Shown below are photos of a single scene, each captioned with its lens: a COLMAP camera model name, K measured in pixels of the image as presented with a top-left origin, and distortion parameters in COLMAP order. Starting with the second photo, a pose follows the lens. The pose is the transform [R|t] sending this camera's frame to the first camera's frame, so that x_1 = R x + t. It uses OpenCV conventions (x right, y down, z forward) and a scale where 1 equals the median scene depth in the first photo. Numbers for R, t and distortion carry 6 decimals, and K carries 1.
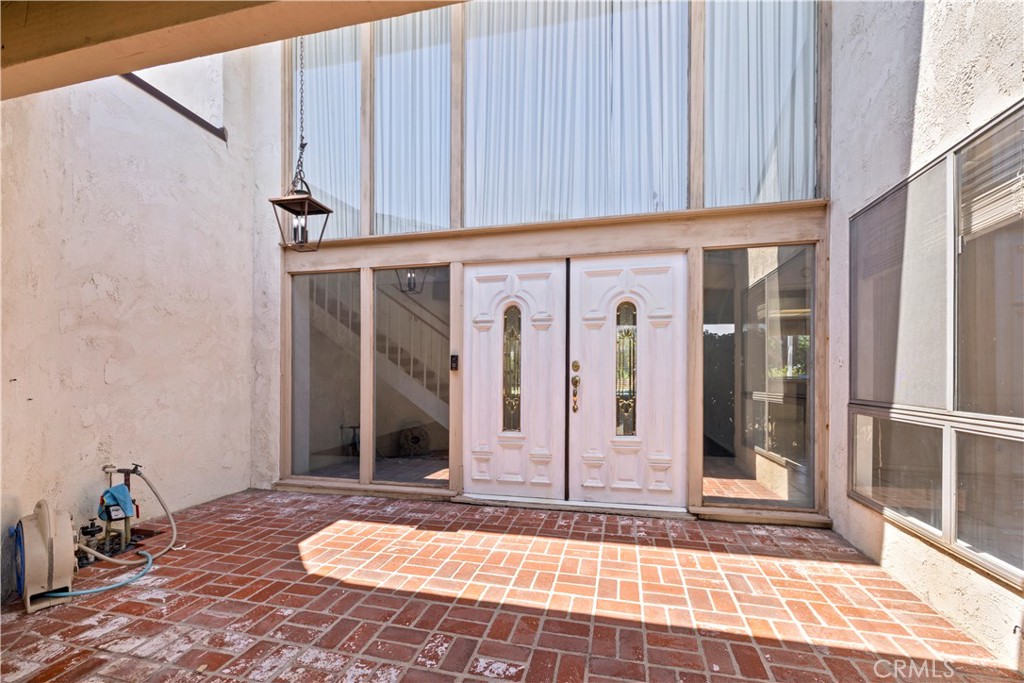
lens RADIAL K [[432.8, 0, 516.2], [0, 432.8, 374.3], [0, 0, 1]] dist [-0.000770, -0.000142]
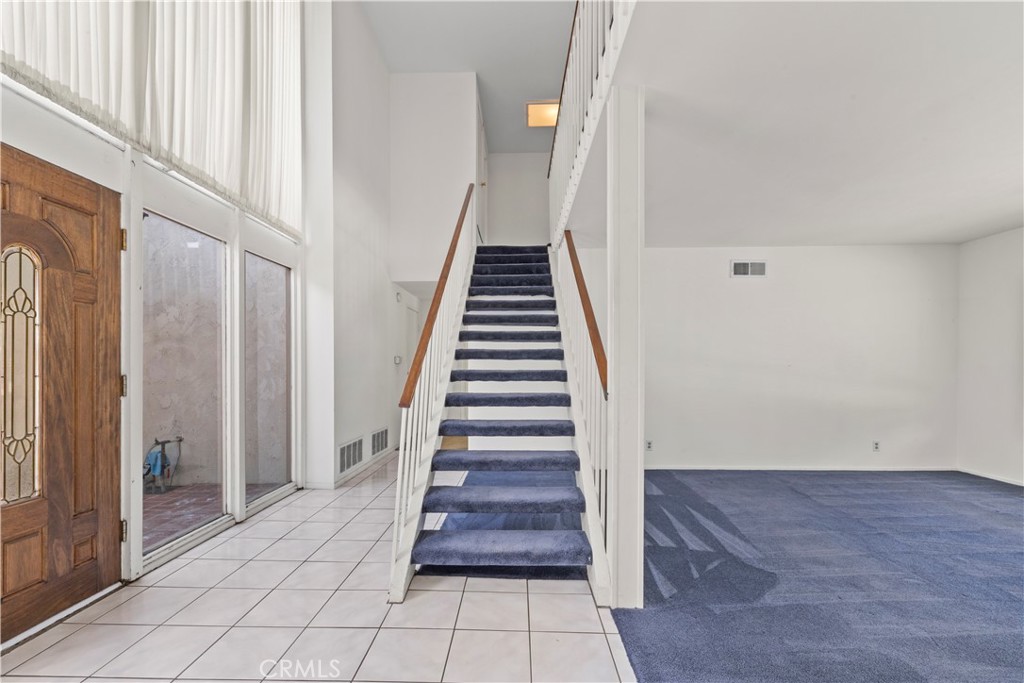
lens RADIAL K [[432.8, 0, 510.1], [0, 432.8, 369.4], [0, 0, 1]] dist [-0.000770, -0.000142]
pose [[0.219837, -0.000199, -0.975537, 0.701968], [-0.002649, 0.999996, -0.000801, -0.015292], [0.975533, 0.002761, 0.219836, 1.741425]]
